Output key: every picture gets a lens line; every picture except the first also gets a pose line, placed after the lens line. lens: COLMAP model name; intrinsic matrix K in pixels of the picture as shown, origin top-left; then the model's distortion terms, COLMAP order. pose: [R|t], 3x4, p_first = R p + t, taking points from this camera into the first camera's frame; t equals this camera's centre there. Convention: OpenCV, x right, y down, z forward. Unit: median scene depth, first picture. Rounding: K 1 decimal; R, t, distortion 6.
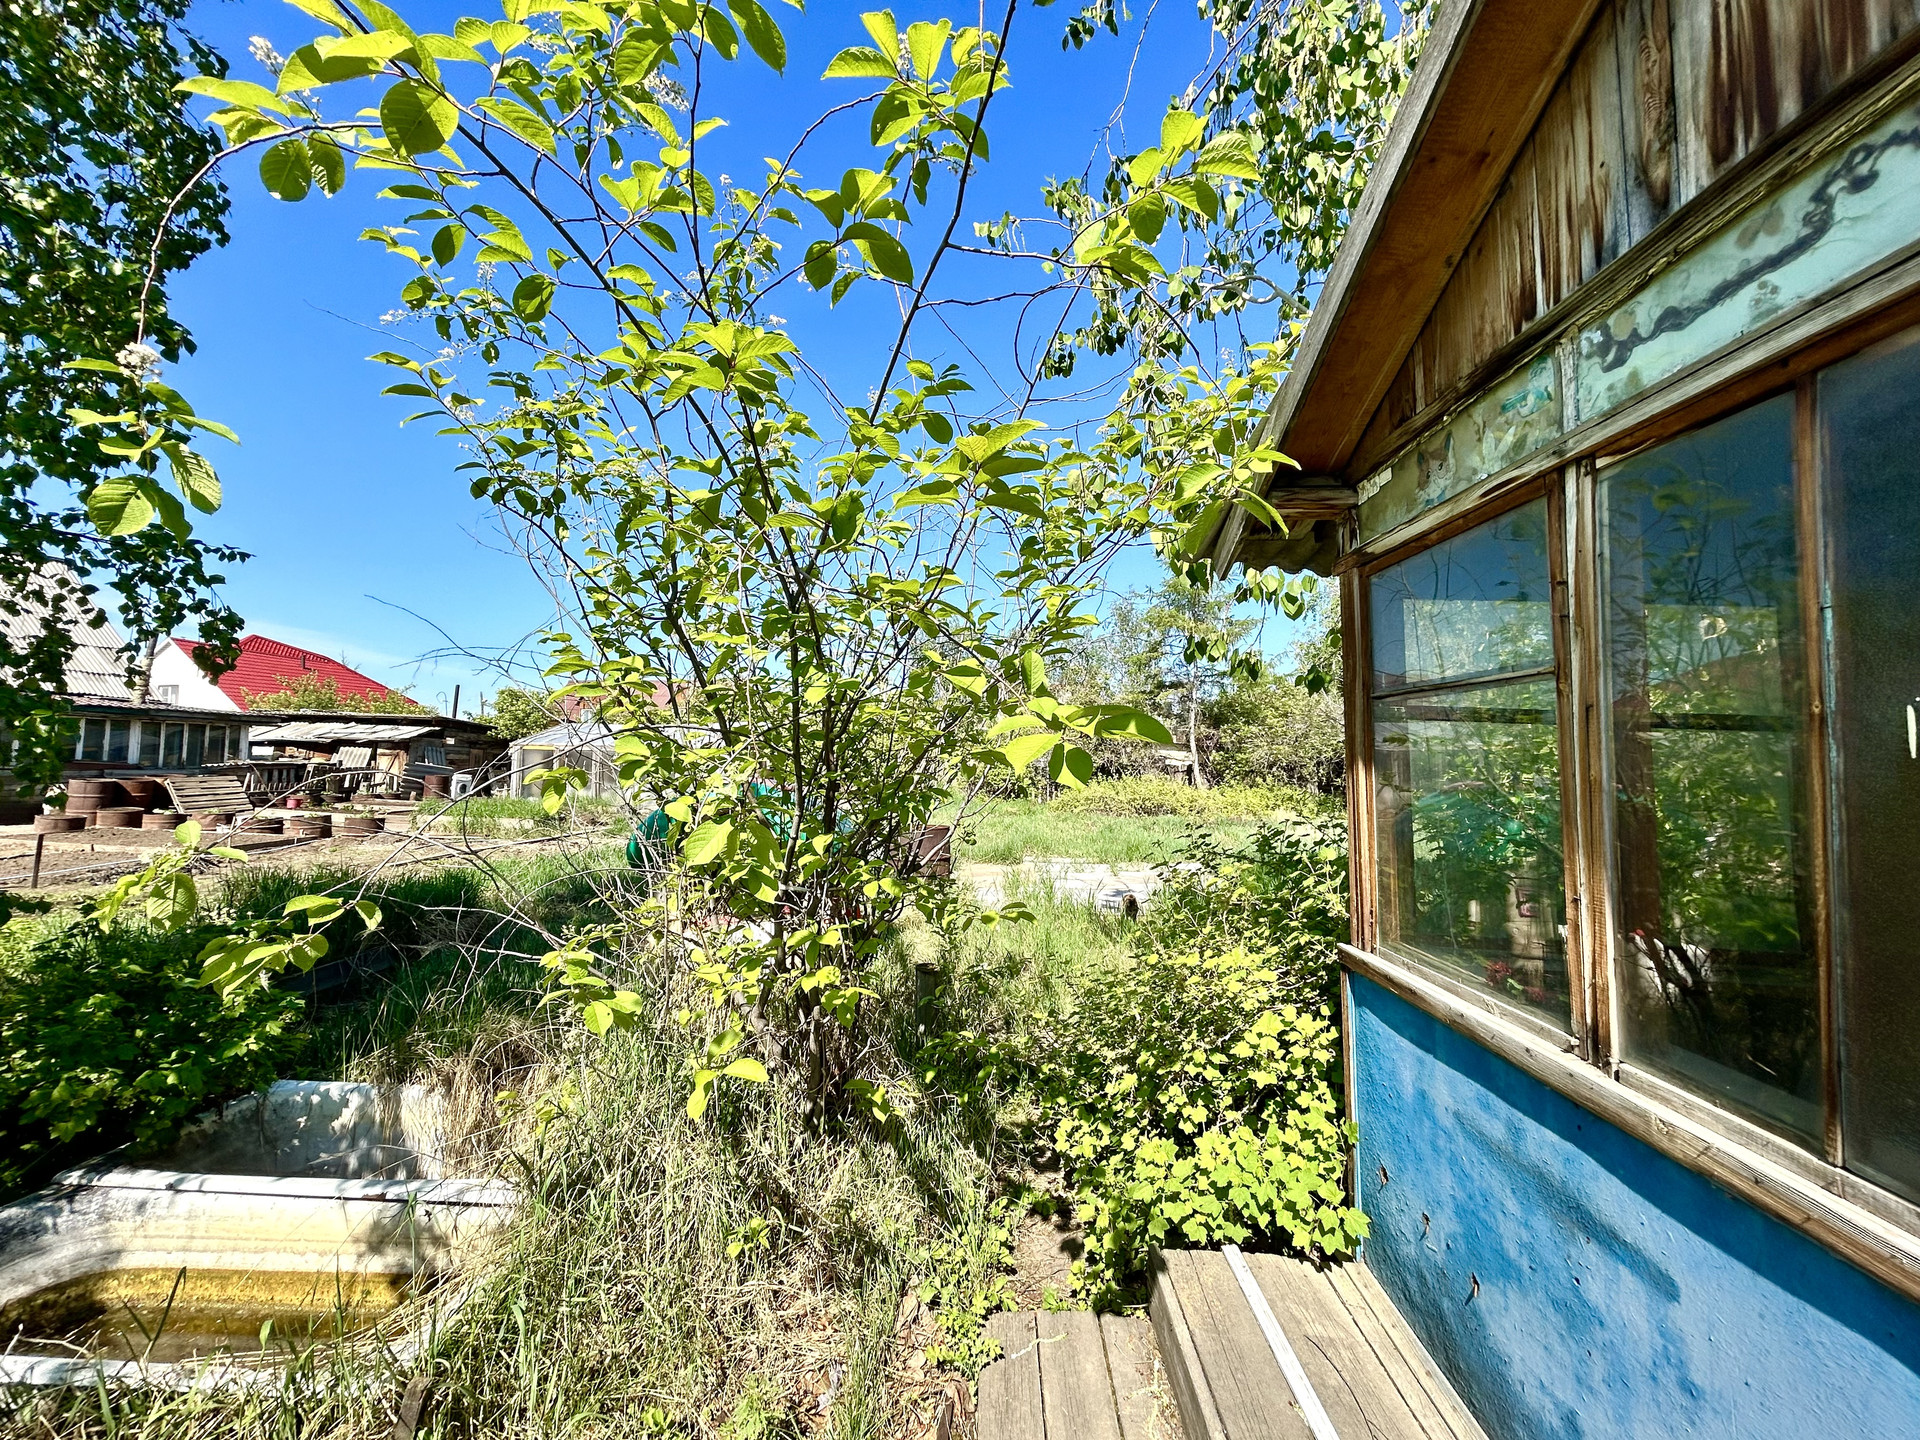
lens RADIAL K [[773.1, 0, 952.5], [0, 773.1, 719.5], [0, 0, 1]] dist [0.001600, 0.000221]
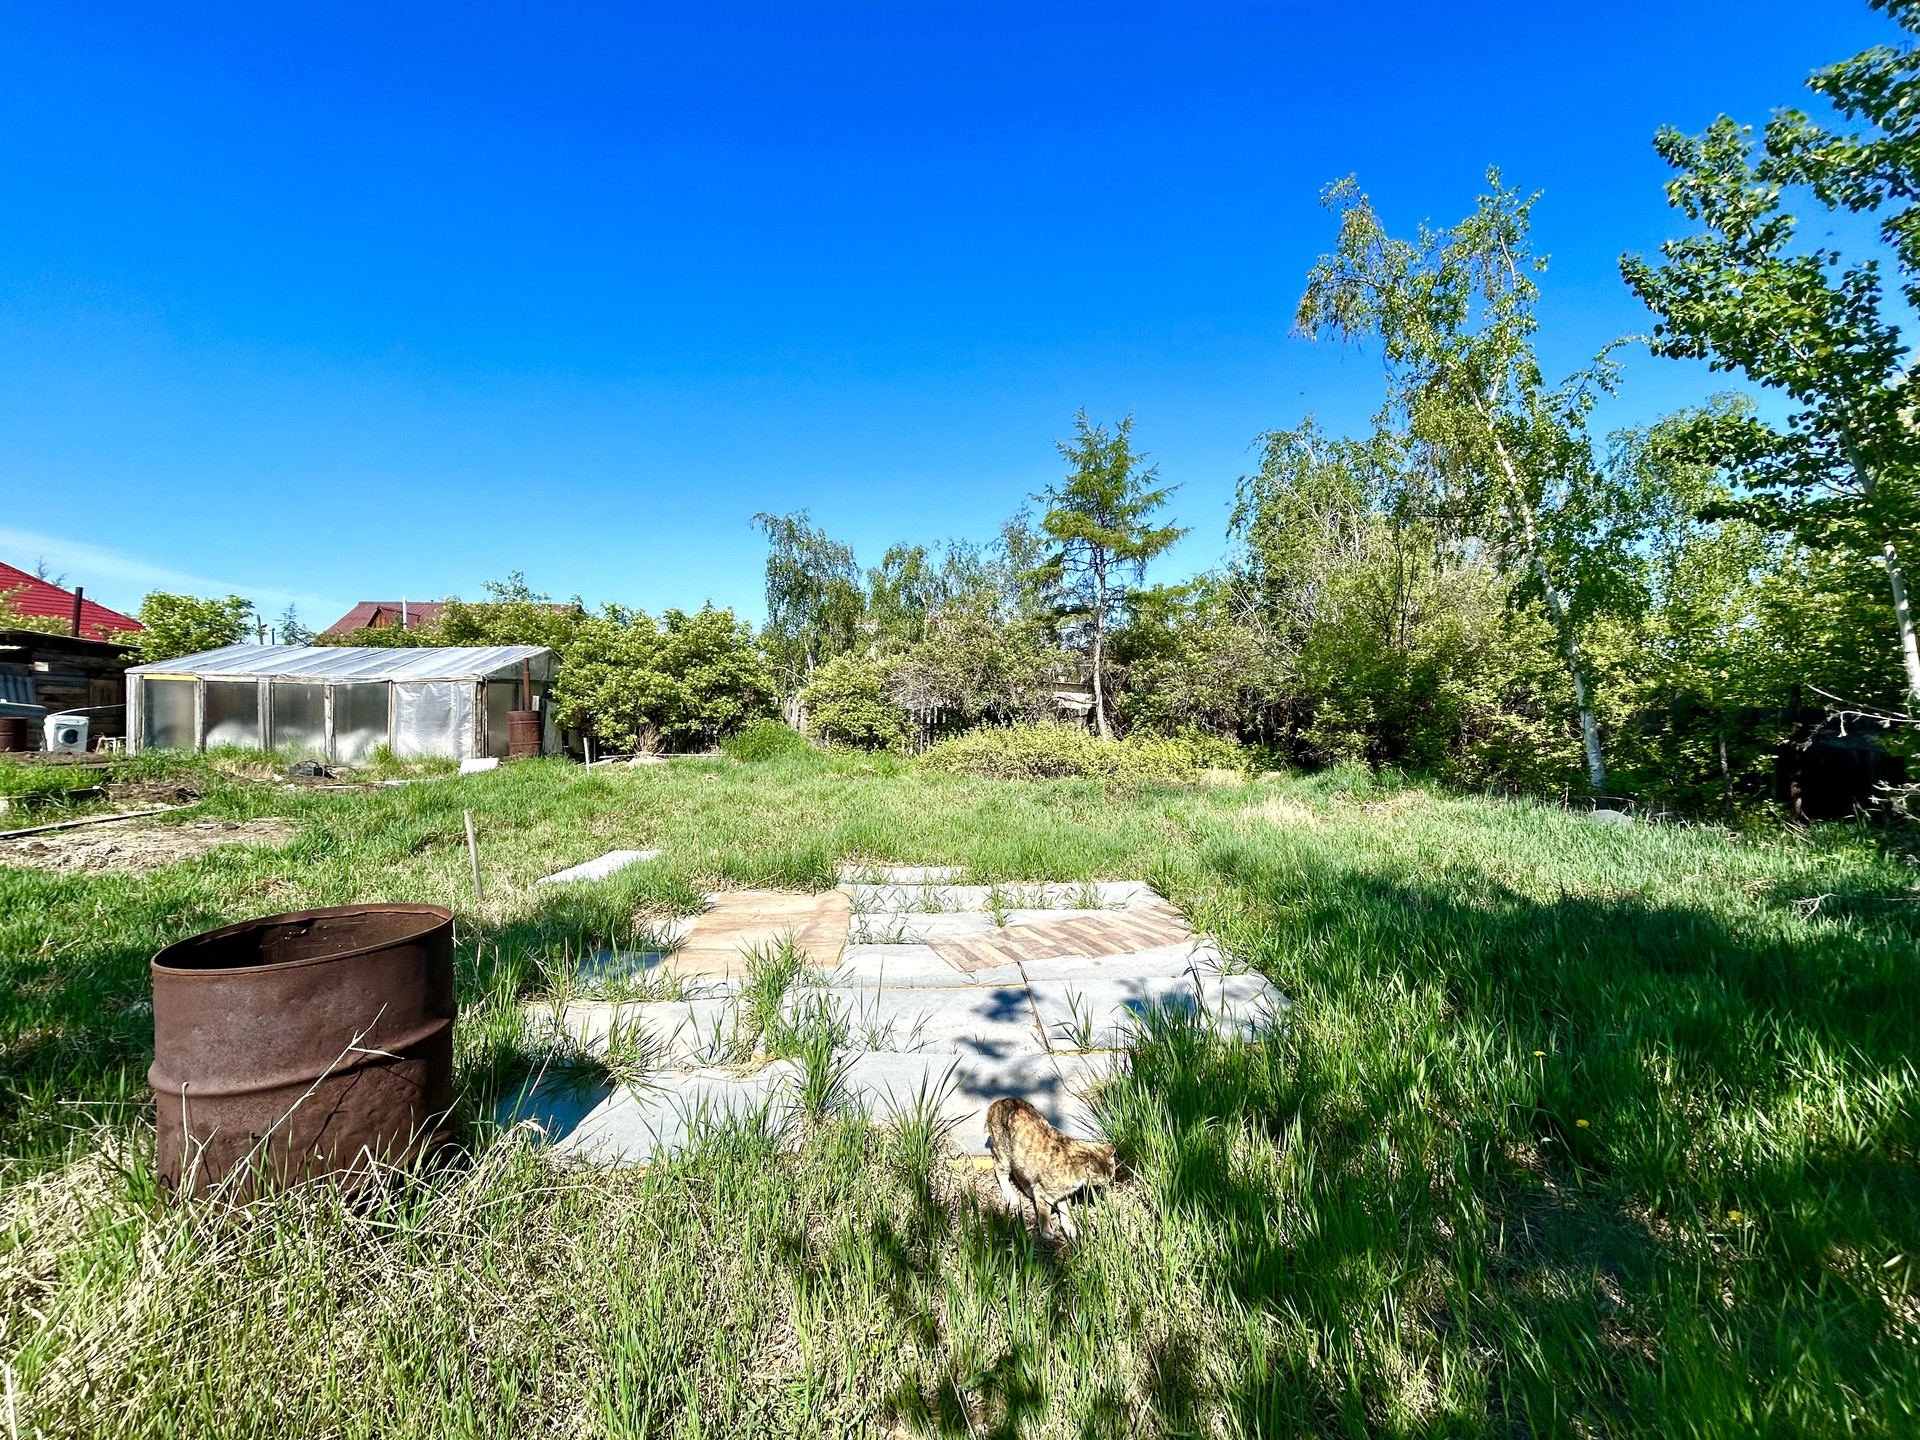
lens RADIAL K [[773.1, 0, 956.3], [0, 773.1, 716.8], [0, 0, 1]] dist [0.001600, 0.000221]
pose [[0.989505, 0.004432, 0.144434, 0.045684], [-0.014626, 0.997468, 0.069594, 0.012427], [-0.143760, -0.070976, 0.987064, 0.212452]]
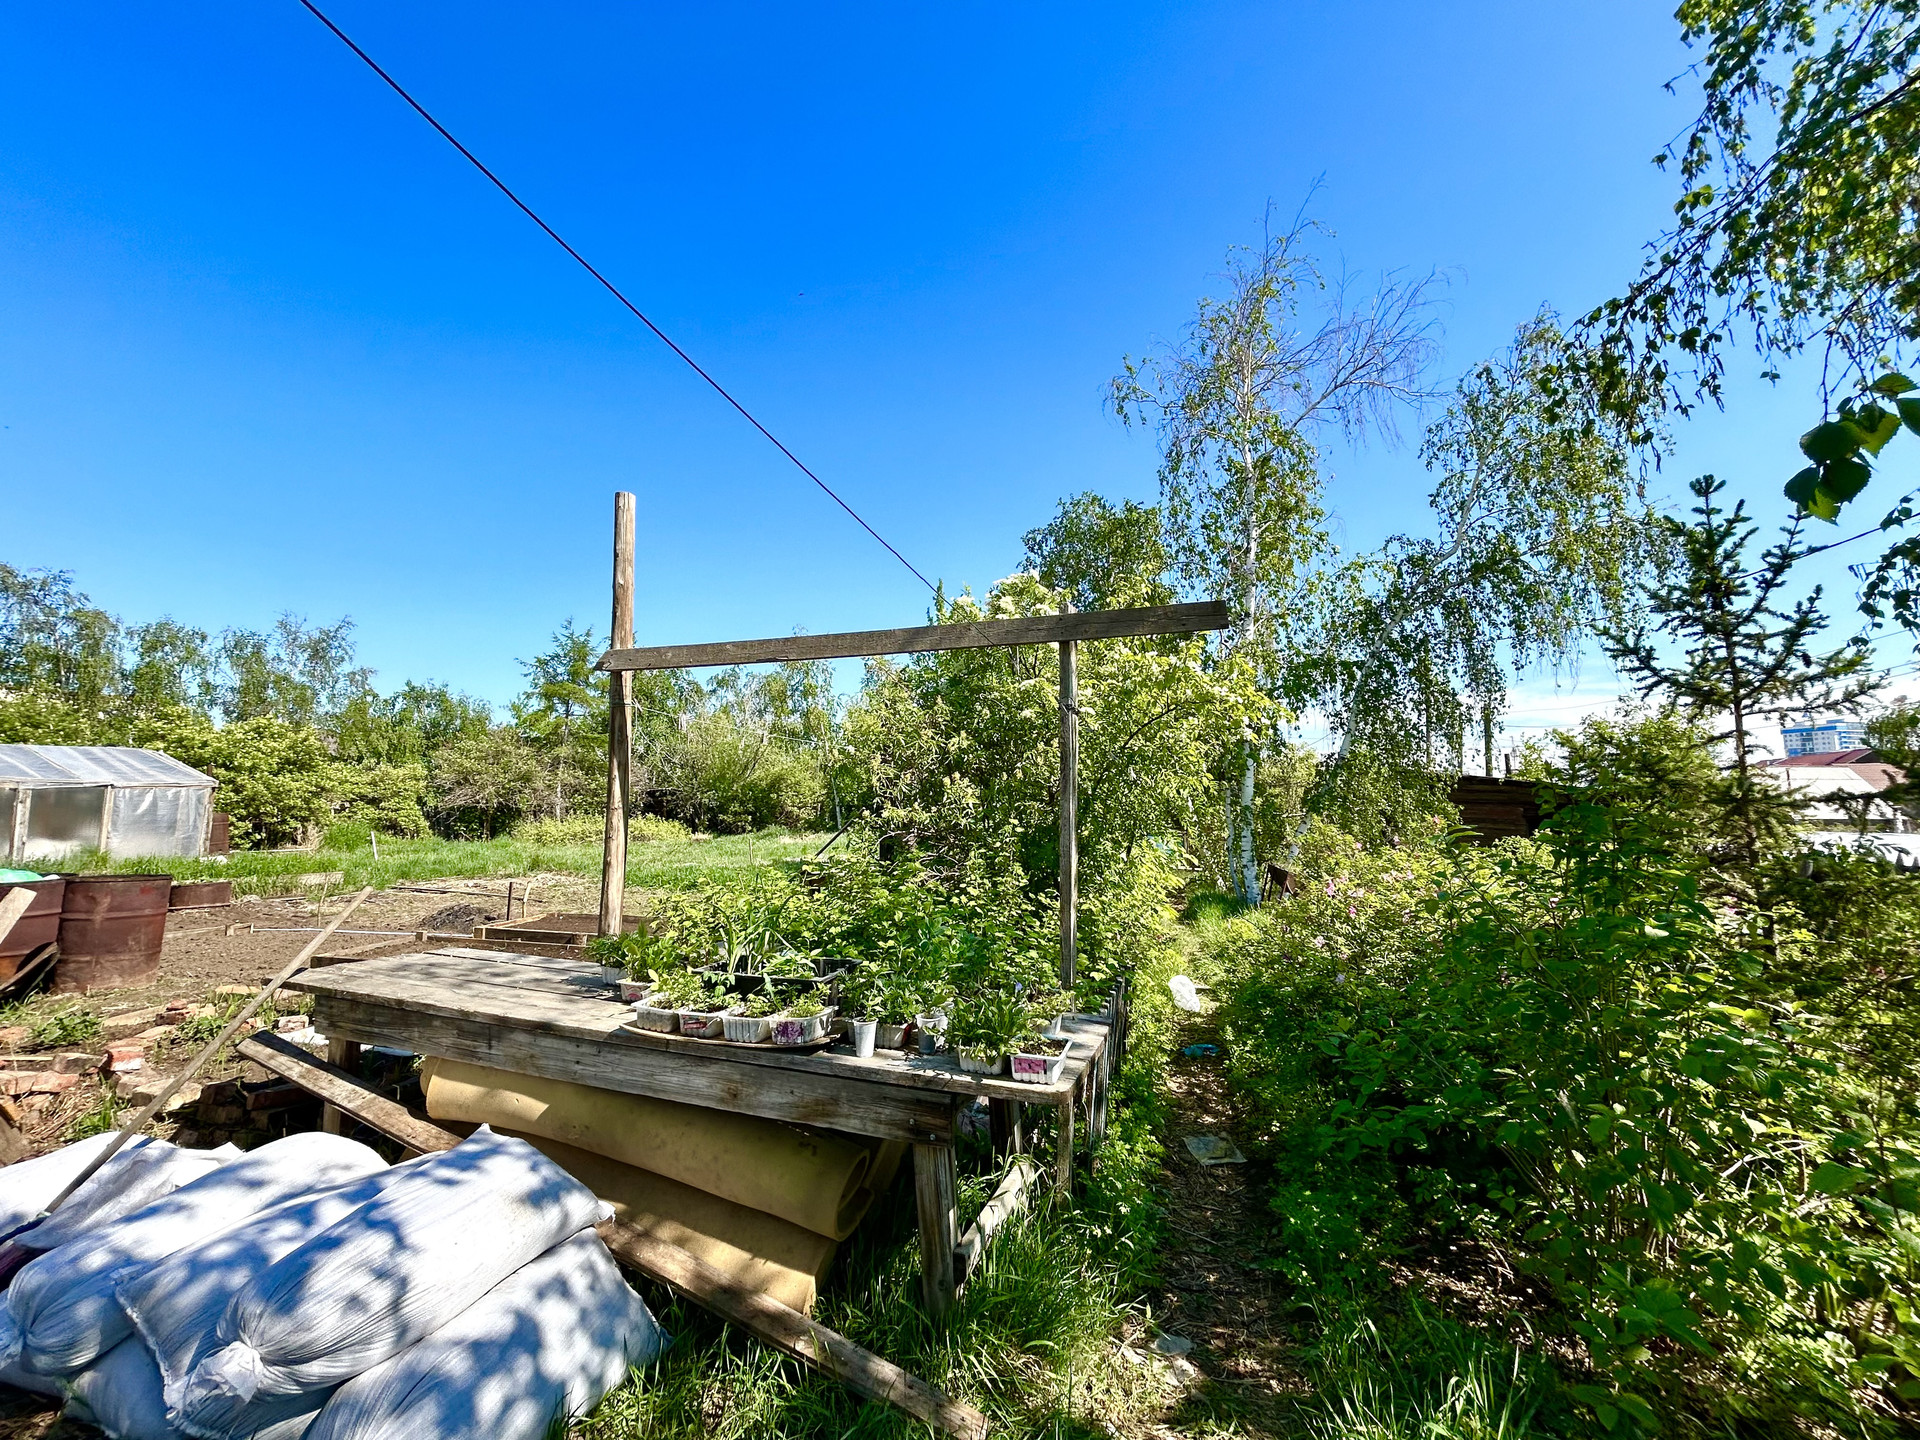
lens RADIAL K [[773.1, 0, 972.5], [0, 773.1, 711.0], [0, 0, 1]] dist [0.001600, 0.000221]
pose [[0.251508, 0.114940, 0.961006, -0.798399], [-0.063006, 0.992762, -0.102248, -0.009088], [-0.965802, -0.034833, 0.256929, 0.012736]]
